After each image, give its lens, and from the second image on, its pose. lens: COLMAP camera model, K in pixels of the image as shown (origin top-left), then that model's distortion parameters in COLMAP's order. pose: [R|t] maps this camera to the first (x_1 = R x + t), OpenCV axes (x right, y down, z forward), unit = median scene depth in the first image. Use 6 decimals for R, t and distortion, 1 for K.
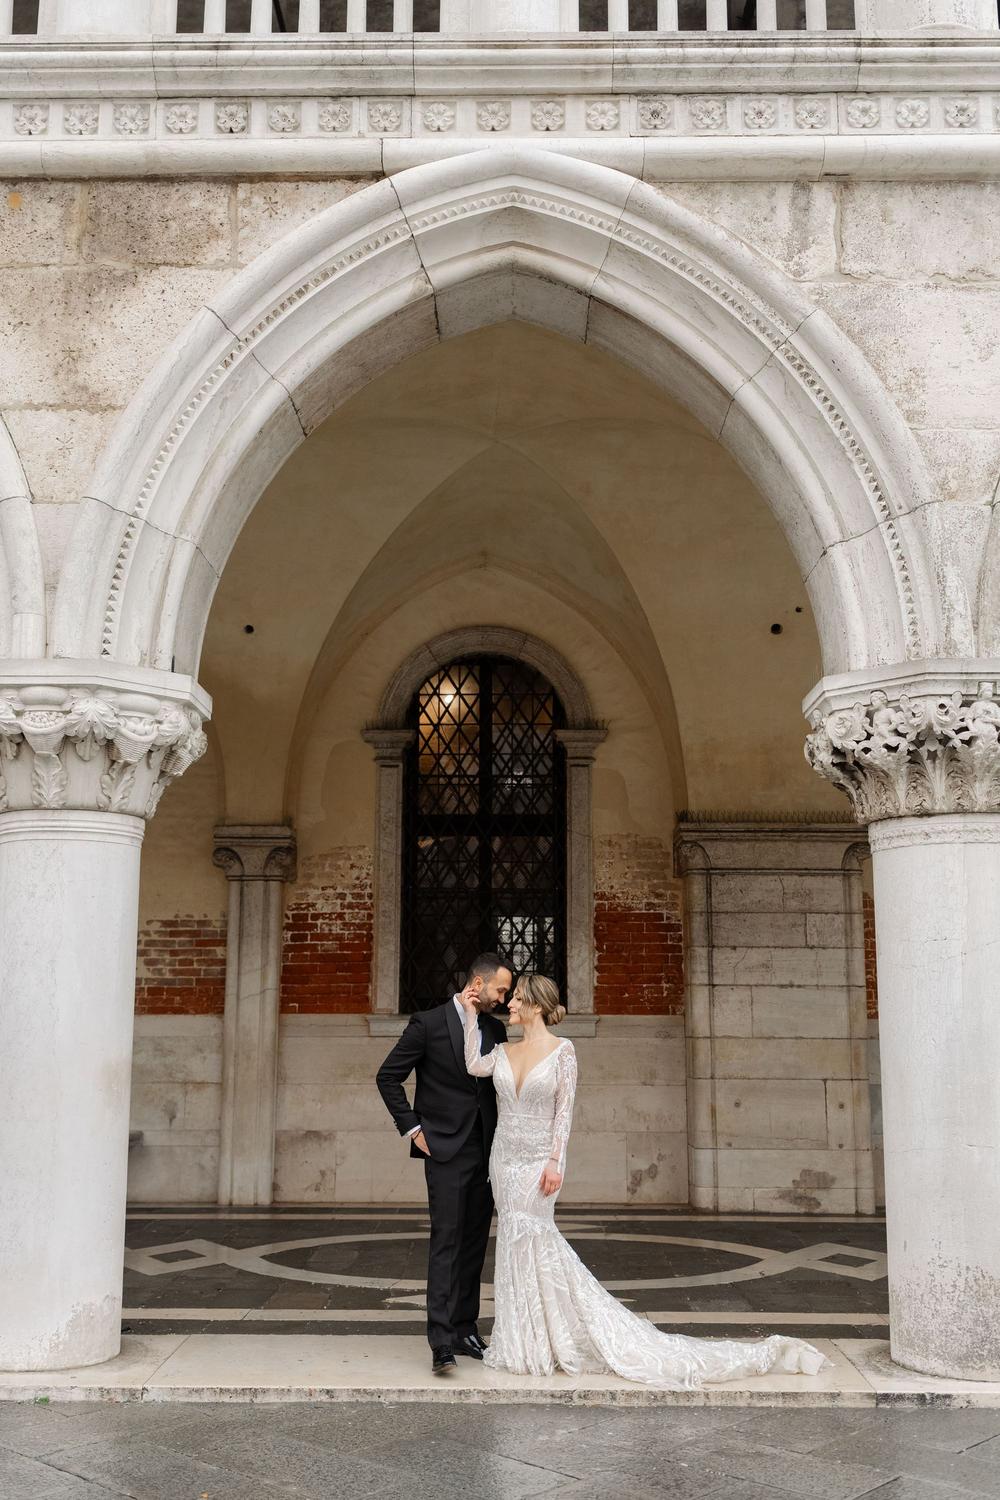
lens RADIAL K [[1527.3, 0, 500.0], [0, 1527.3, 750.0], [0, 0, 1]] dist [0.086166, -0.184676]
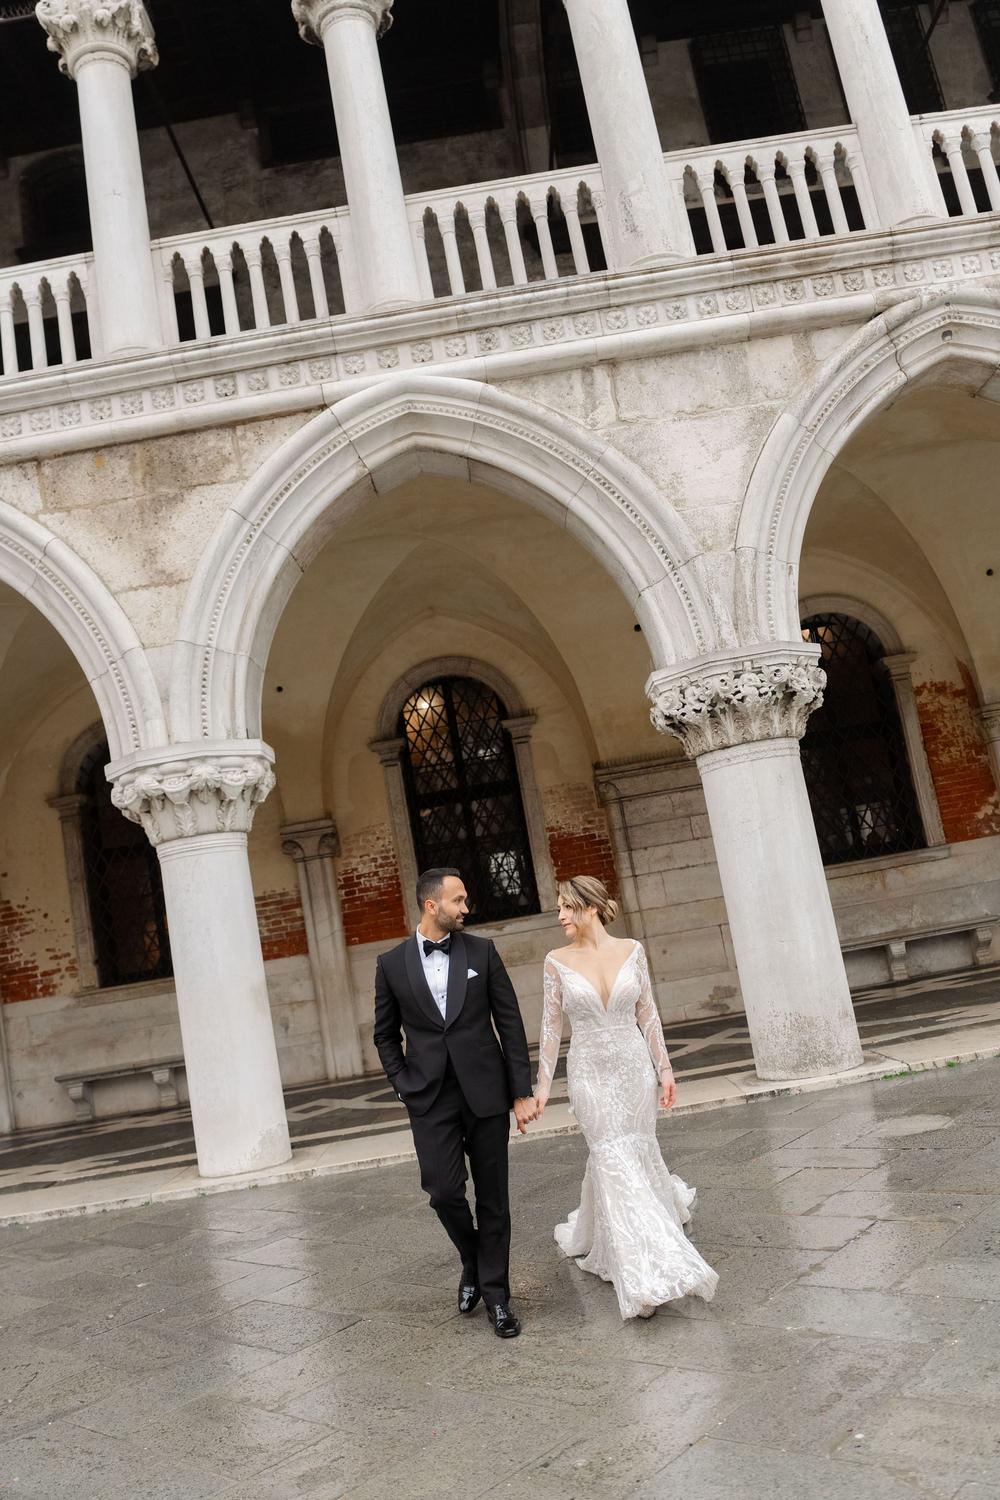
lens RADIAL K [[1218.2, 0, 500.0], [0, 1218.2, 750.0], [0, 0, 1]] dist [-0.034421, -0.061671]
pose [[0.985265, -0.170150, 0.017353, 0.019190], [0.169711, 0.985195, 0.024258, -0.025047], [-0.021224, -0.020956, 0.999555, -0.258579]]
